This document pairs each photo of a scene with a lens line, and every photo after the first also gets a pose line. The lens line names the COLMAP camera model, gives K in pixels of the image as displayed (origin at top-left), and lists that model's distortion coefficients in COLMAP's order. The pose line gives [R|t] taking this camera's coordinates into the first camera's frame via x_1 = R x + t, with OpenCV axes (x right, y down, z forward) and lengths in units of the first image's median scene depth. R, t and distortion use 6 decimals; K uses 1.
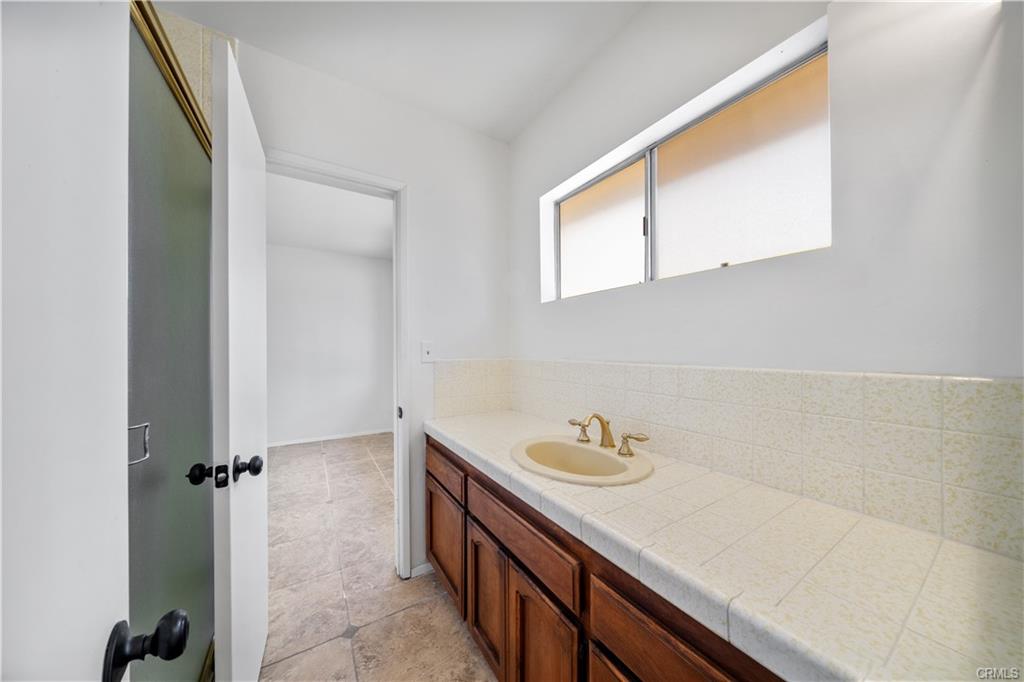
lens RADIAL K [[352.2, 0, 512.4], [0, 352.2, 342.3], [0, 0, 1]] dist [-0.005687, -0.000219]
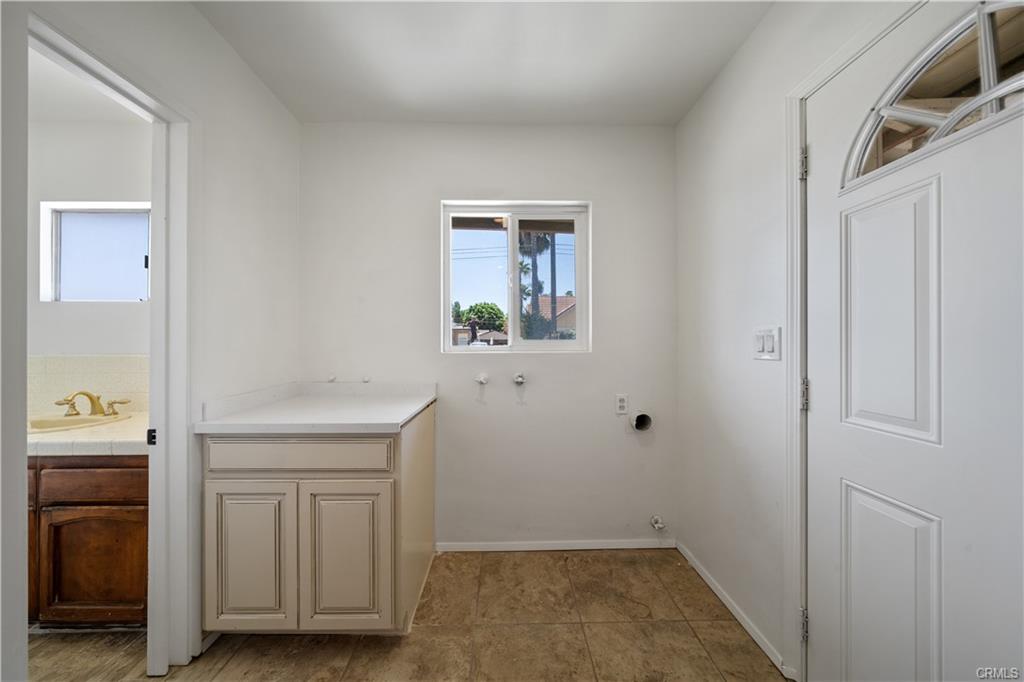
lens RADIAL K [[319.0, 0, 510.1], [0, 319.0, 335.6], [0, 0, 1]] dist [-0.001216, 0.000129]
pose [[0.533496, 0.002463, 0.845799, 0.069010], [-0.004088, 0.999992, -0.000334, -0.030514], [-0.845793, -0.003279, 0.533501, -1.131462]]
